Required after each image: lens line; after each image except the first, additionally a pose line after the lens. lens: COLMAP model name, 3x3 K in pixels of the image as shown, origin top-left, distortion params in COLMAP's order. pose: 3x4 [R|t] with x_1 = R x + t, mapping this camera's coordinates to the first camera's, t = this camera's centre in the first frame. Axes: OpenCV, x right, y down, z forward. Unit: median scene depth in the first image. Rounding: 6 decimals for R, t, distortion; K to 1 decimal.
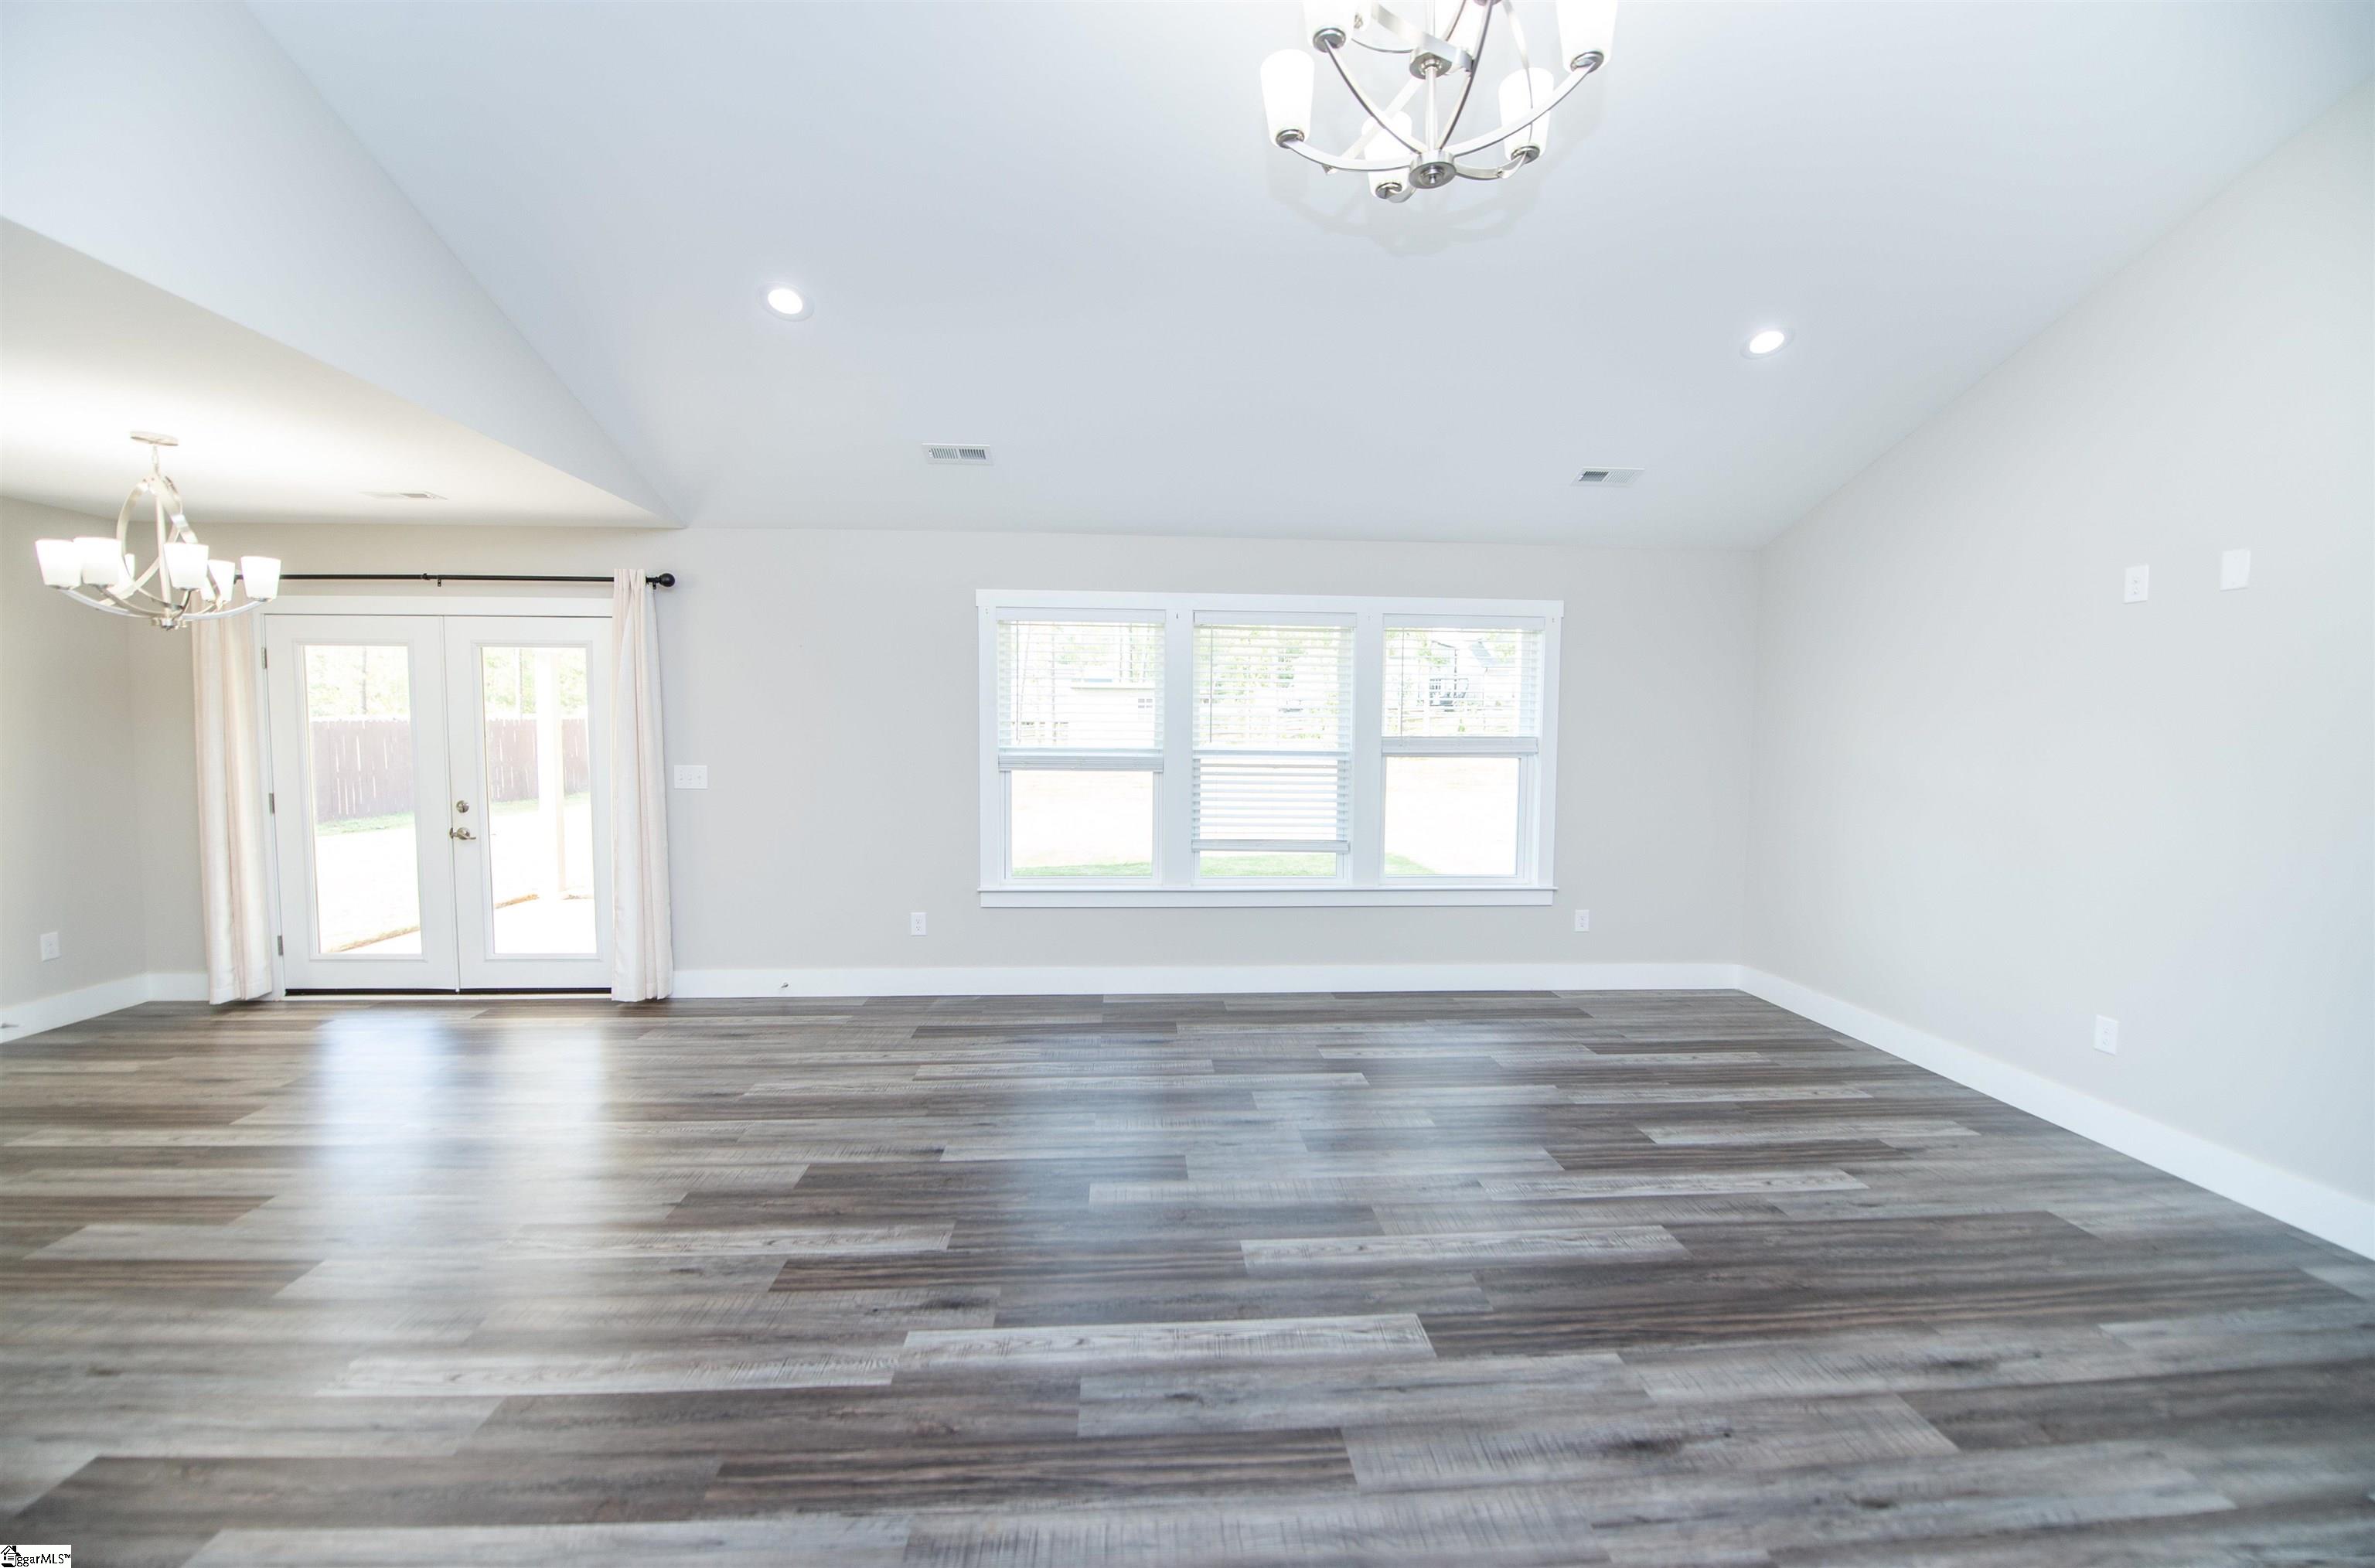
lens RADIAL K [[957.8, 0, 1185.4], [0, 957.8, 796.7], [0, 0, 1]] dist [-0.017958, -0.002613]
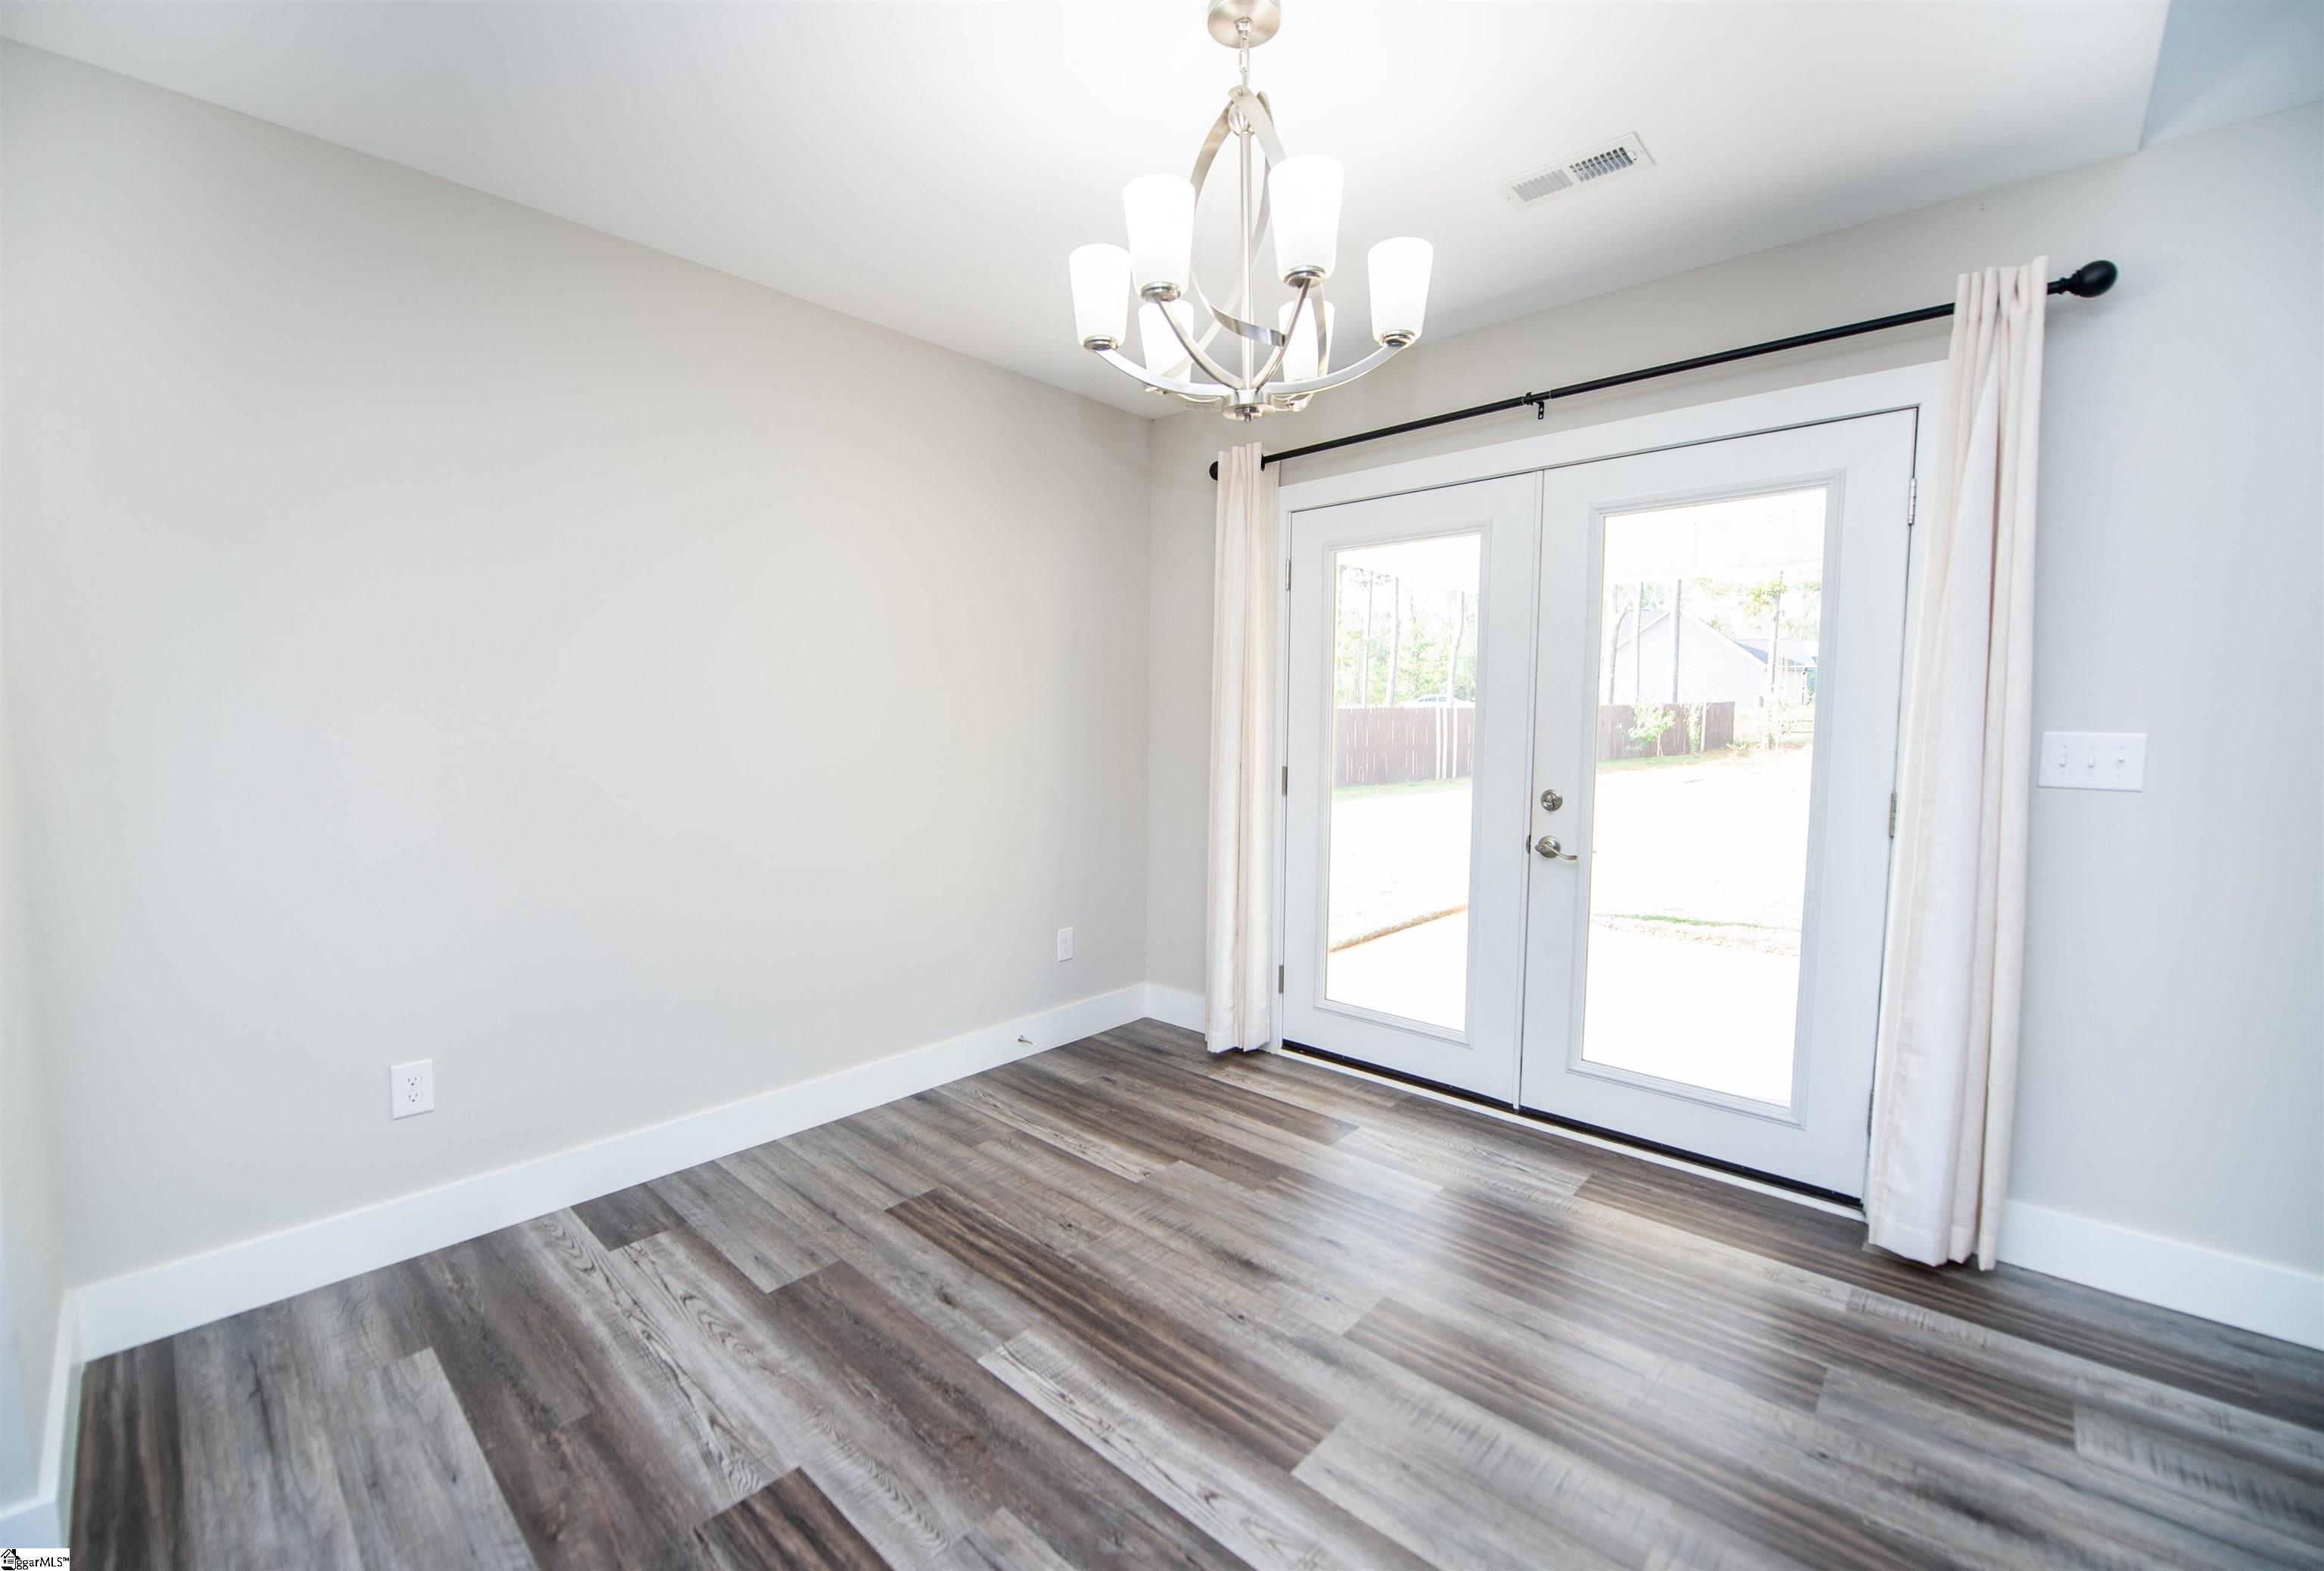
lens RADIAL K [[947.3, 0, 1154.0], [0, 947.3, 795.9], [0, 0, 1]] dist [-0.021003, -0.000235]
pose [[0.688229, 0.053672, -0.723505, -0.785173], [-0.049259, 0.998415, 0.027209, 0.006290], [0.723819, 0.016913, 0.689783, 0.653172]]
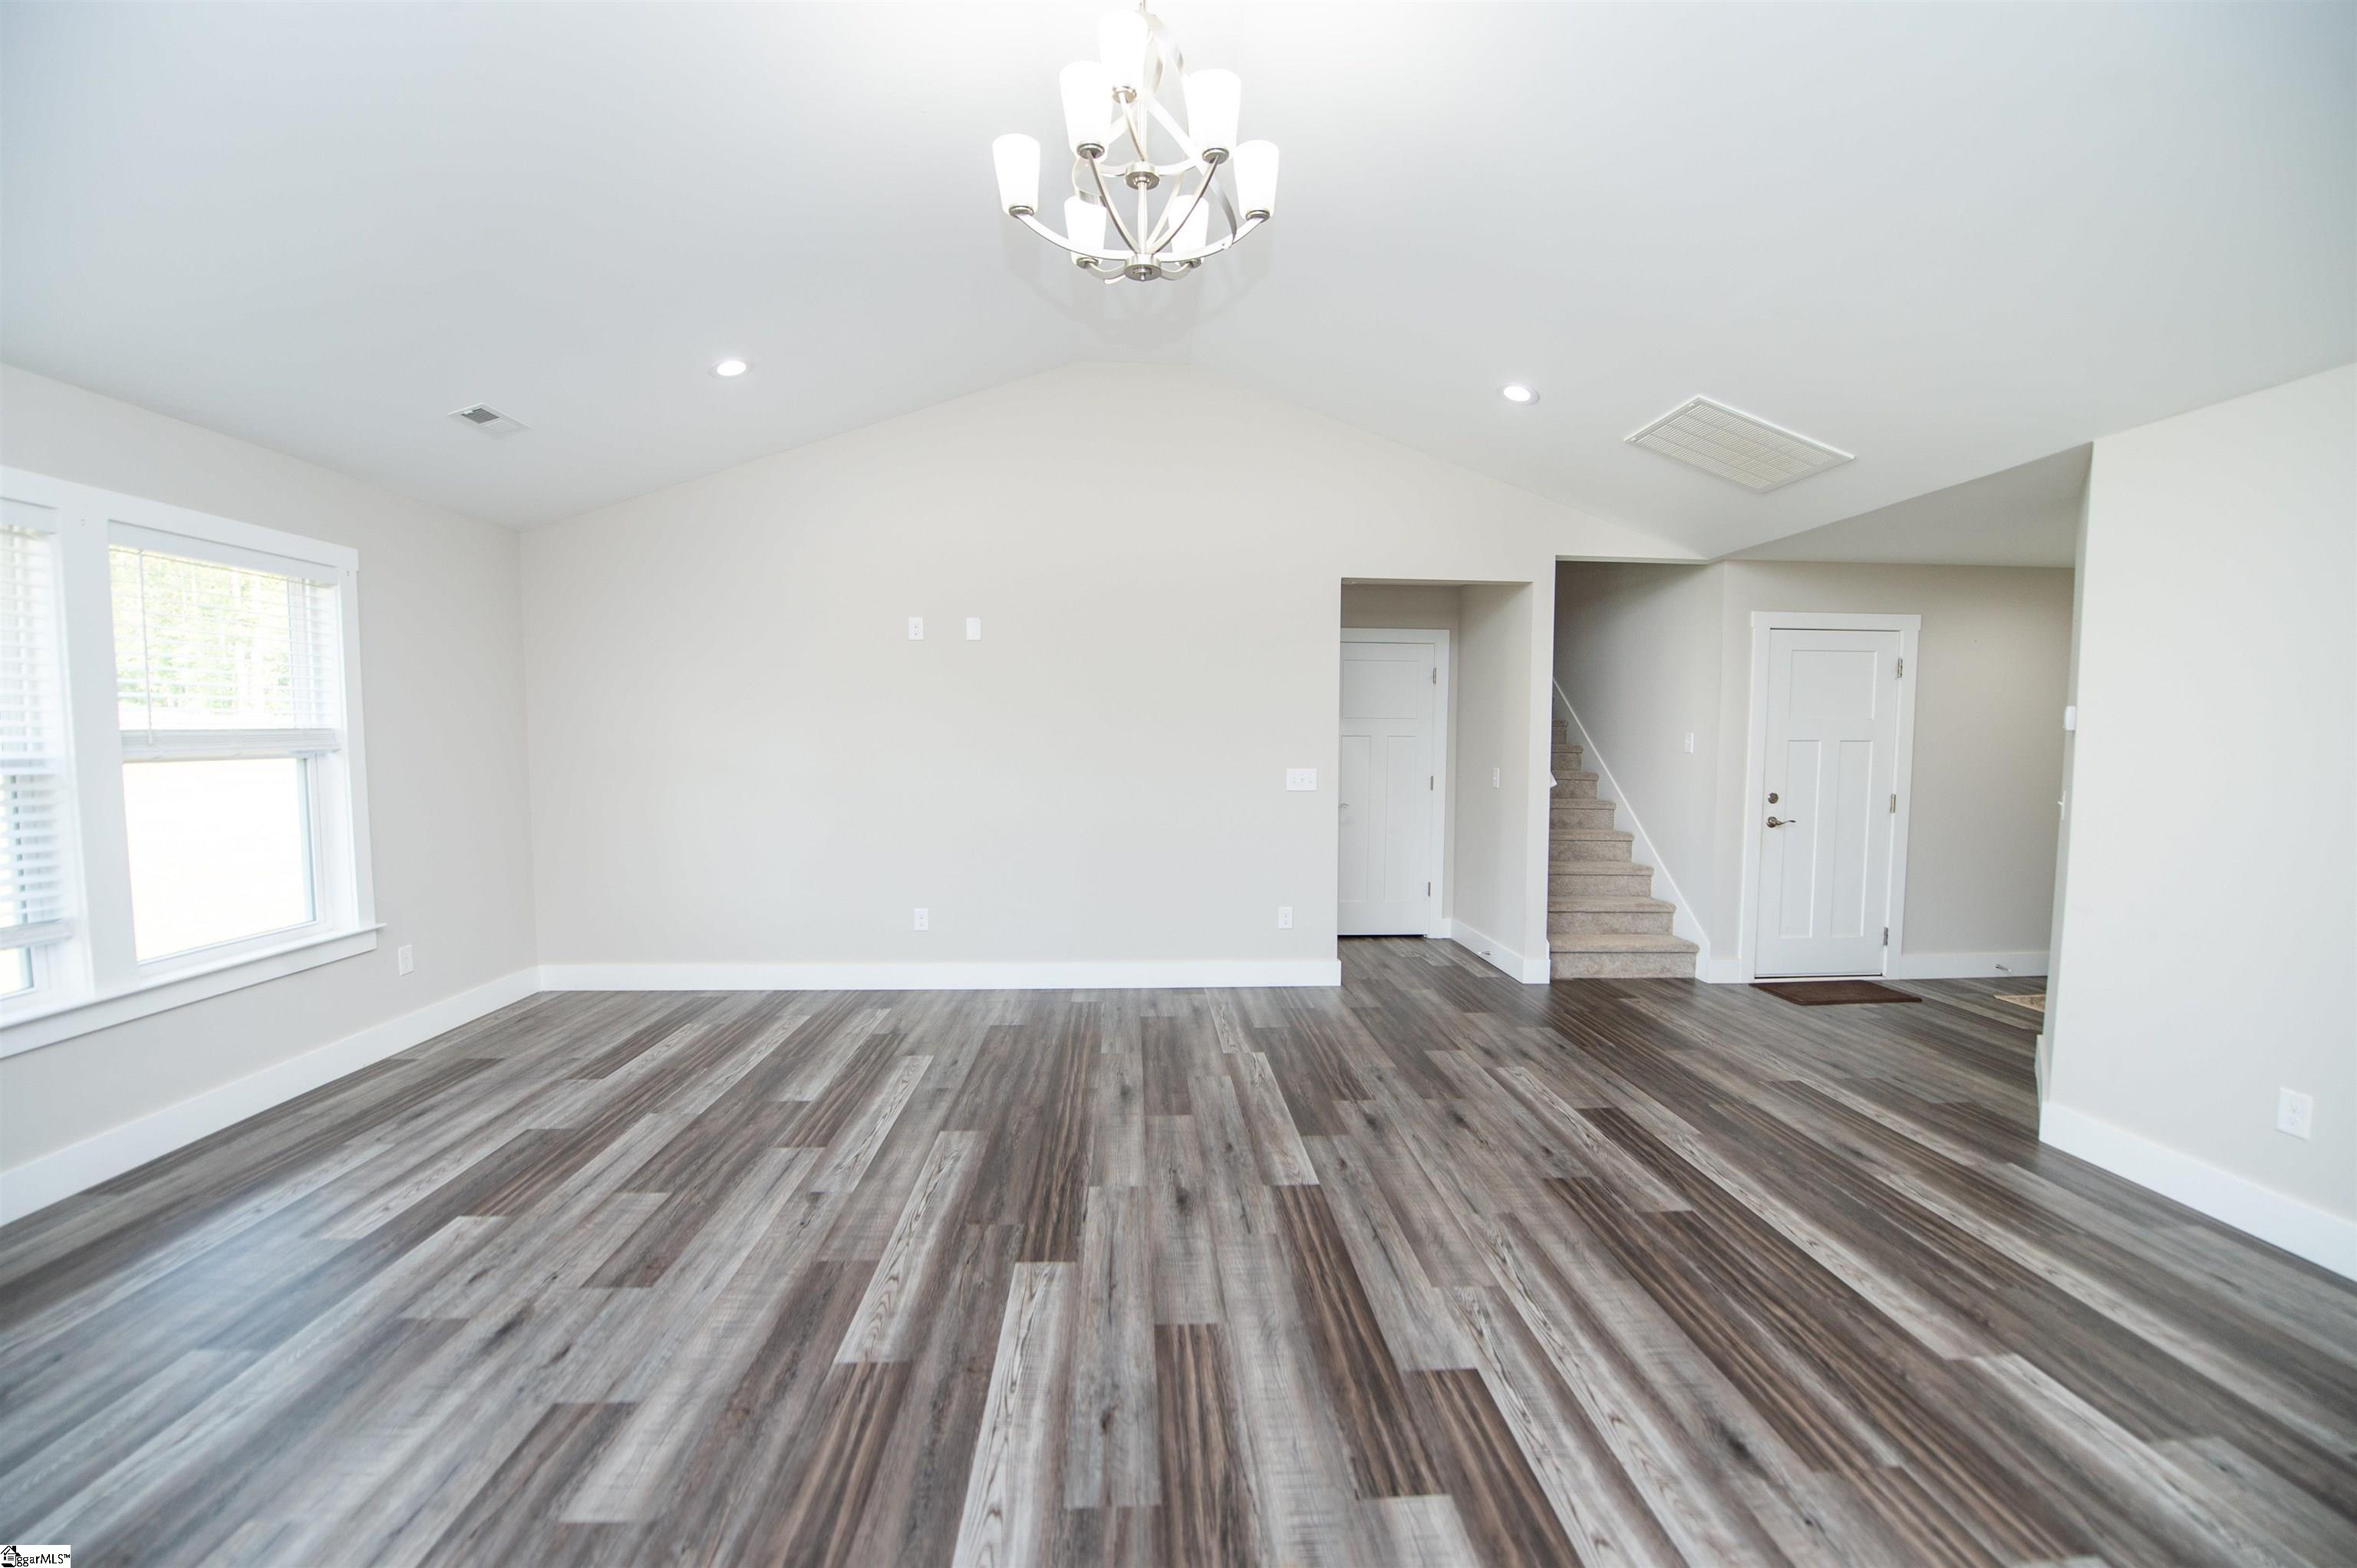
lens RADIAL K [[942.3, 0, 1185.6], [0, 942.3, 793.4], [0, 0, 1]] dist [-0.016264, -0.003048]
pose [[0.008583, -0.073082, 0.997289, -0.579131], [0.061464, 0.995478, 0.072421, -0.042030], [-0.998072, 0.060676, 0.013036, 0.559274]]
